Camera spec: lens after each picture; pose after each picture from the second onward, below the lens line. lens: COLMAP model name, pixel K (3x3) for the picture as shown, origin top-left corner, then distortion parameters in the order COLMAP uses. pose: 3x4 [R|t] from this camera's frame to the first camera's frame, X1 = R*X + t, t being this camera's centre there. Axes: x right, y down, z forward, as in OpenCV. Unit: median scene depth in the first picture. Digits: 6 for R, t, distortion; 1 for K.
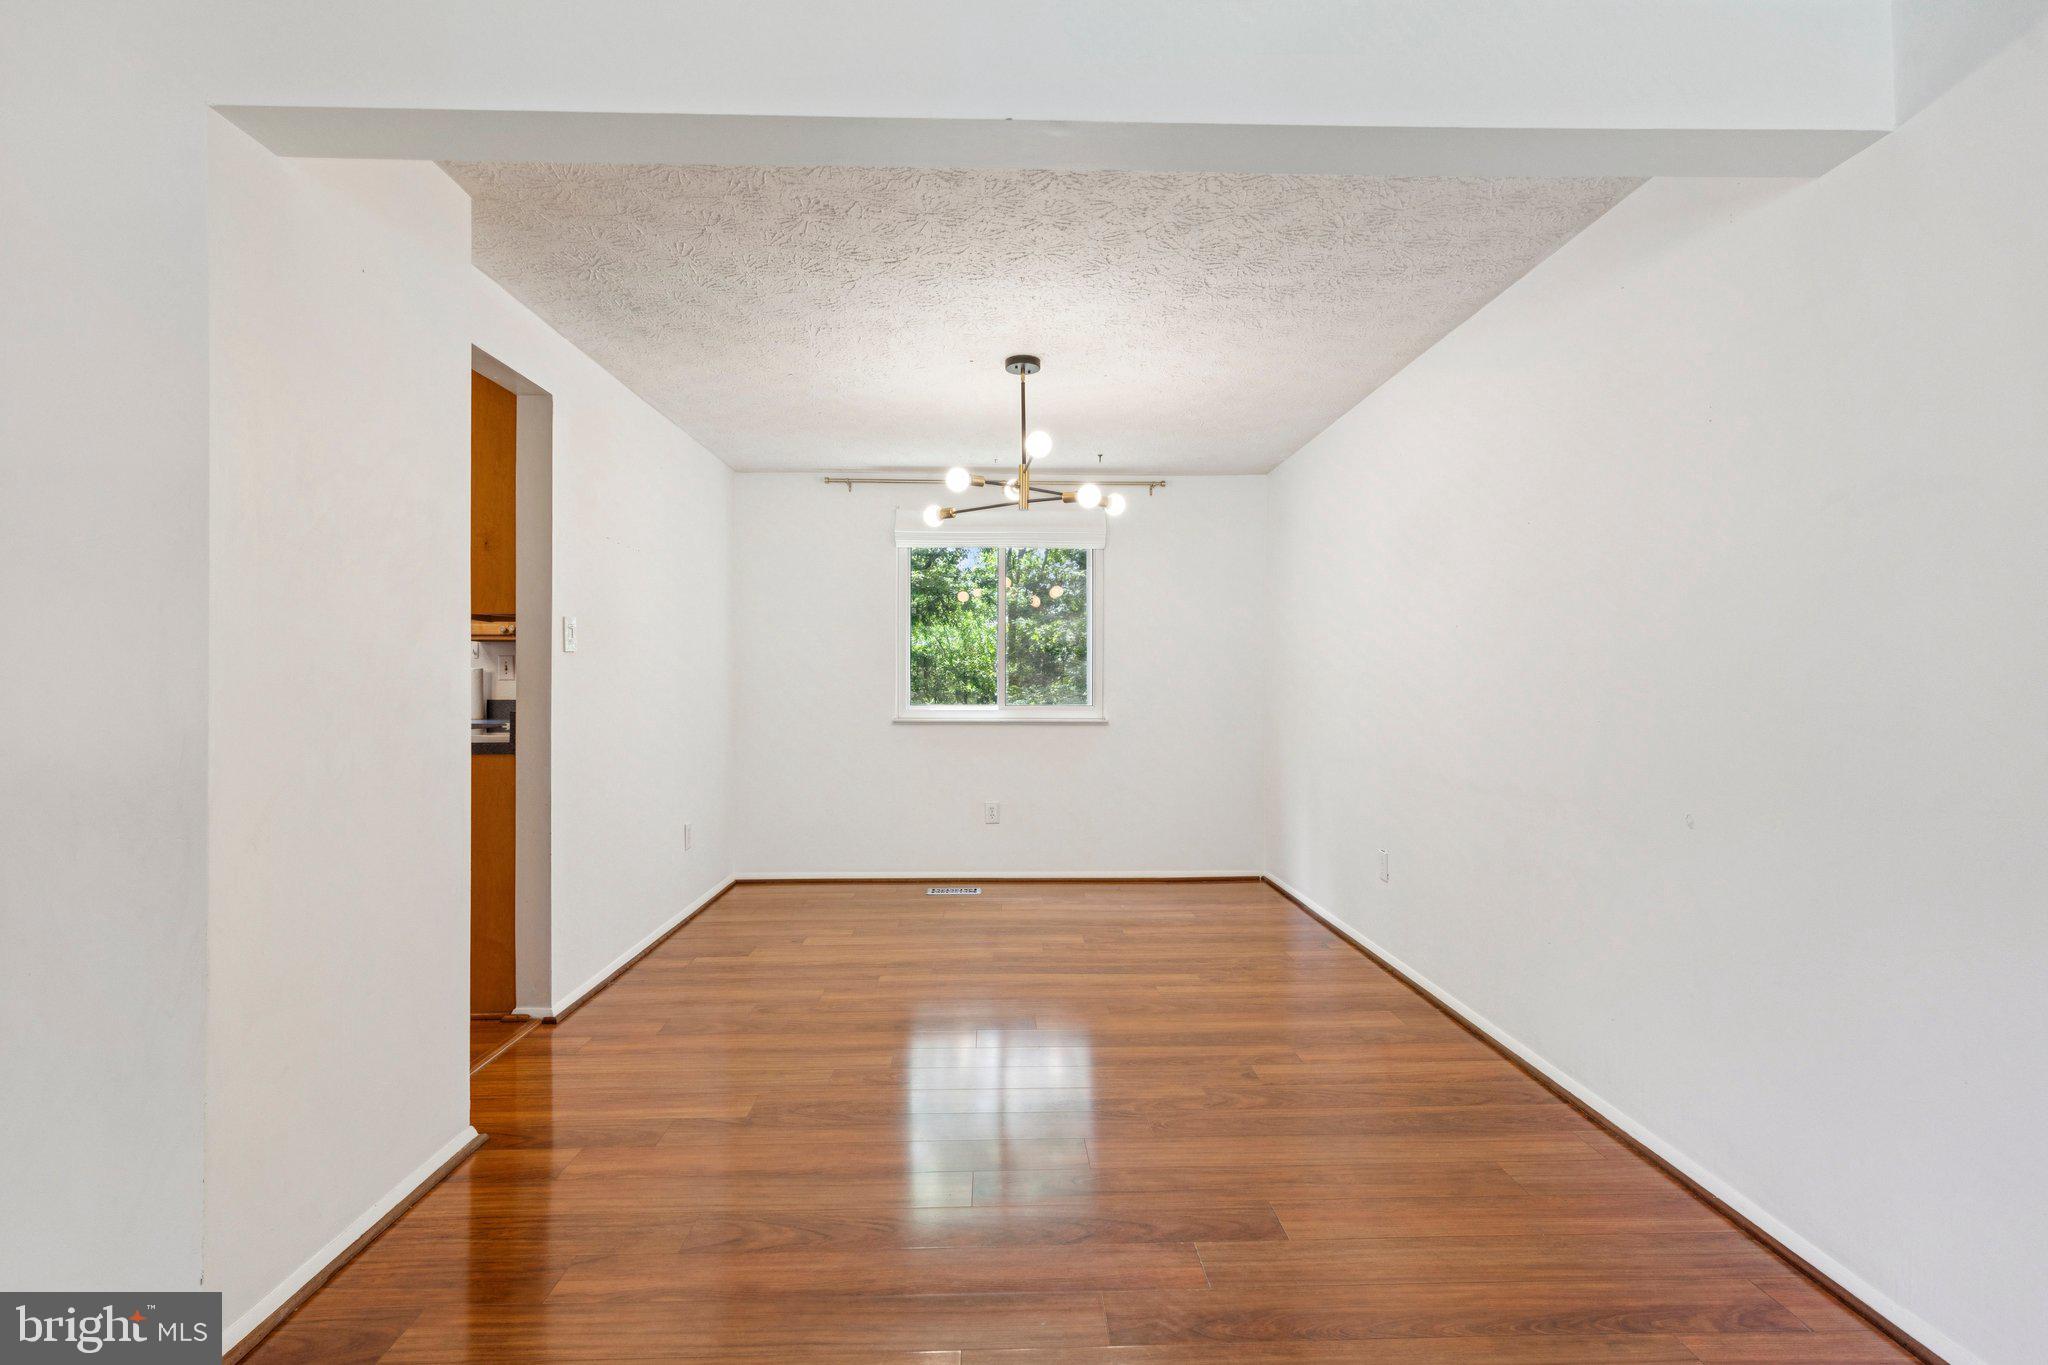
lens RADIAL K [[896.3, 0, 1013.7], [0, 896.3, 683.6], [0, 0, 1]] dist [0.002552, 0.000318]
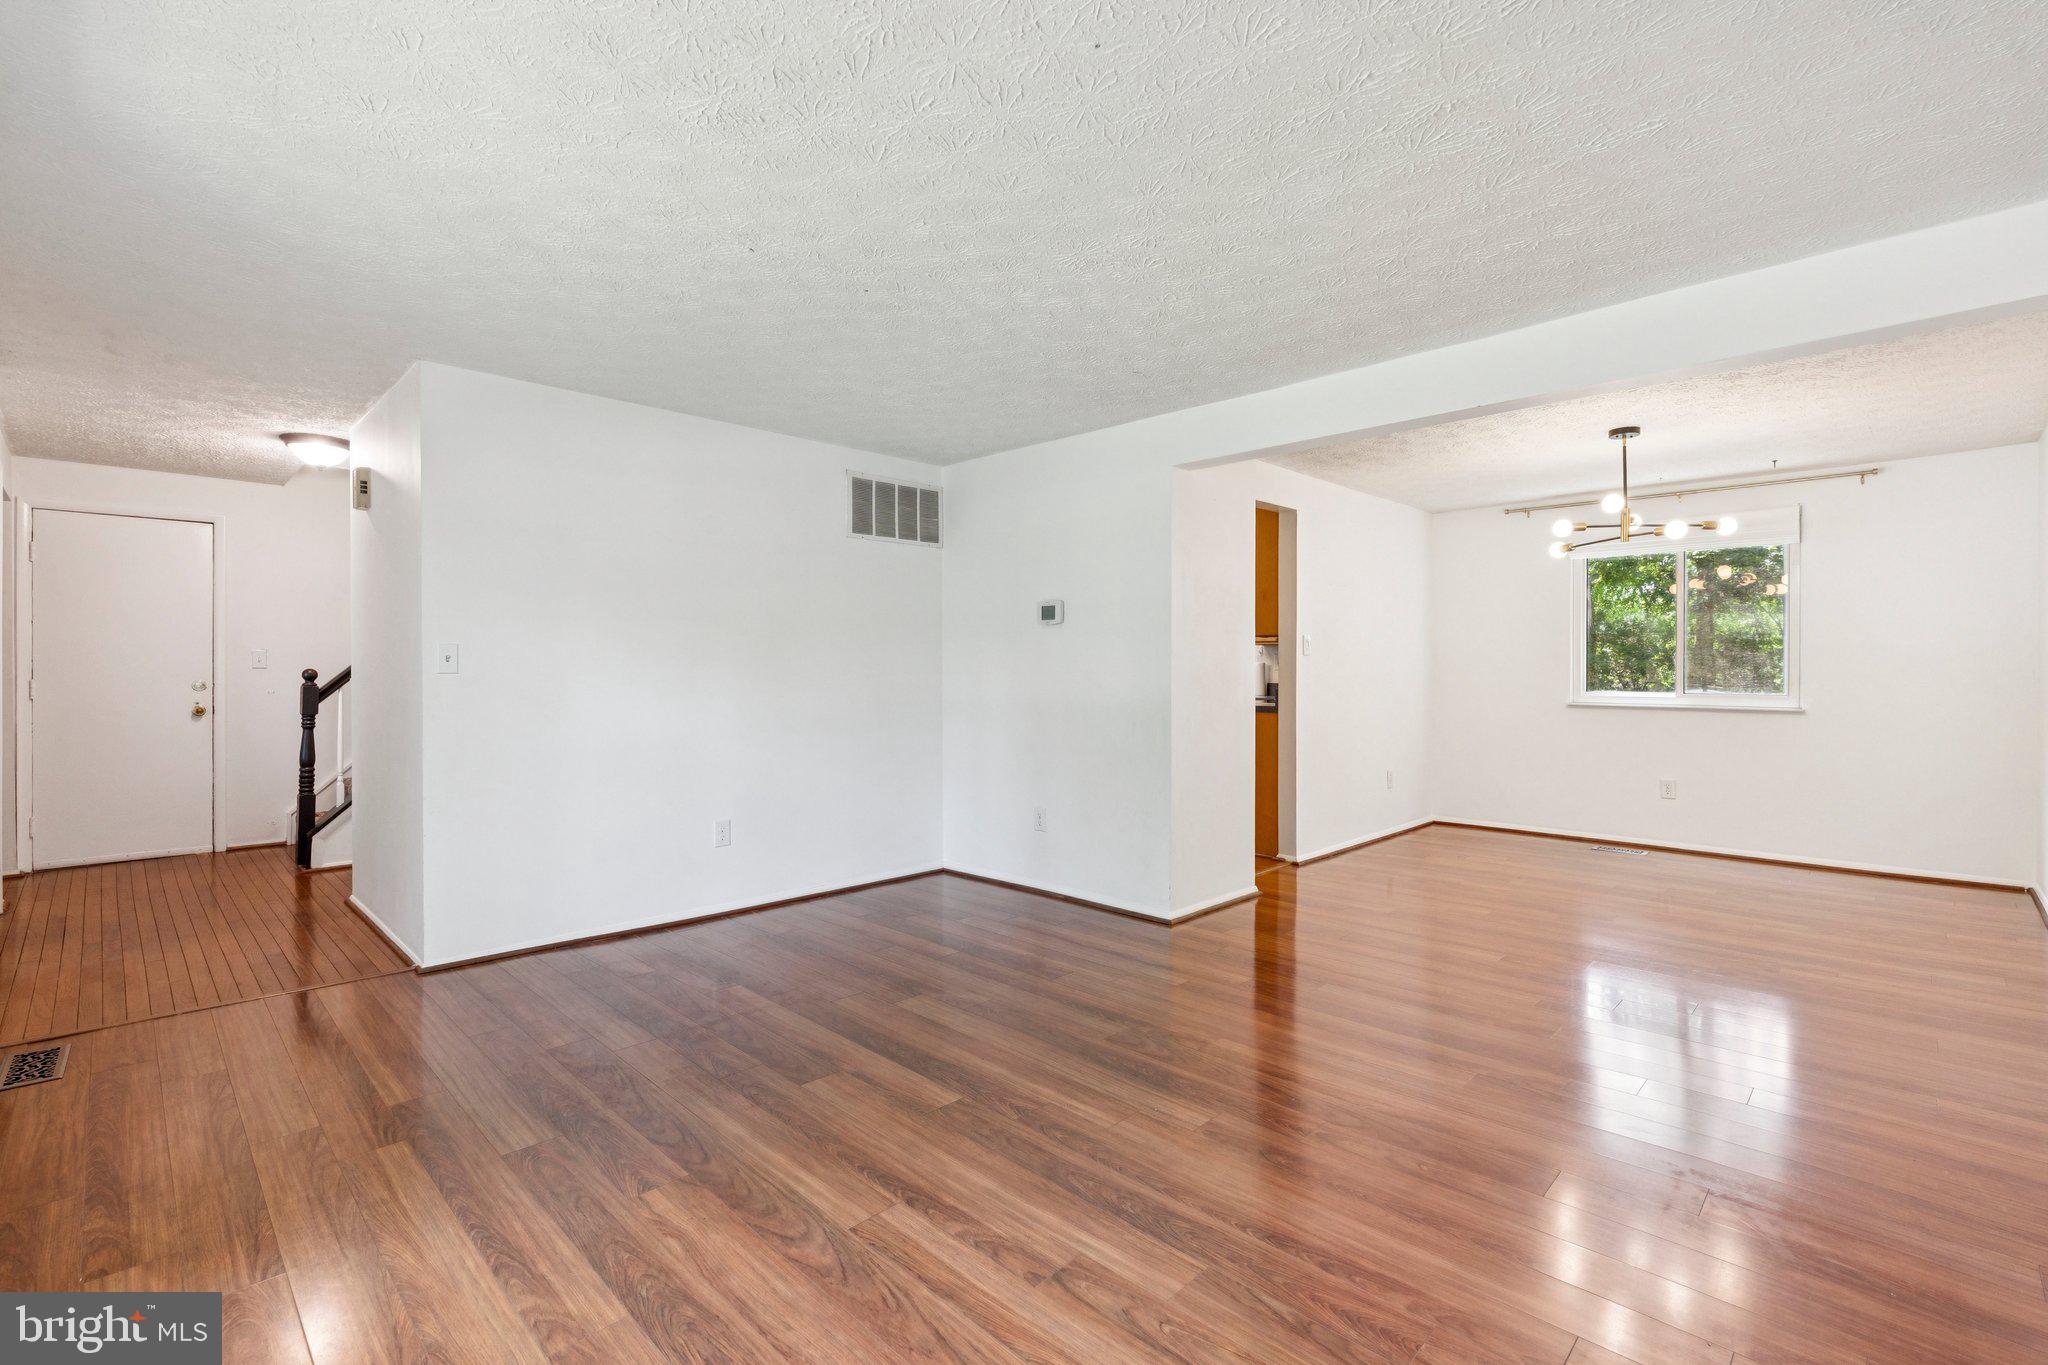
lens RADIAL K [[910.7, 0, 1025.9], [0, 910.7, 665.4], [0, 0, 1]] dist [0.004108, -0.000015]
pose [[0.697565, -0.003146, -0.716515, 0.326256], [0.000032, 0.999990, -0.004360, -0.007375], [0.716521, 0.003019, 0.697559, -0.516924]]
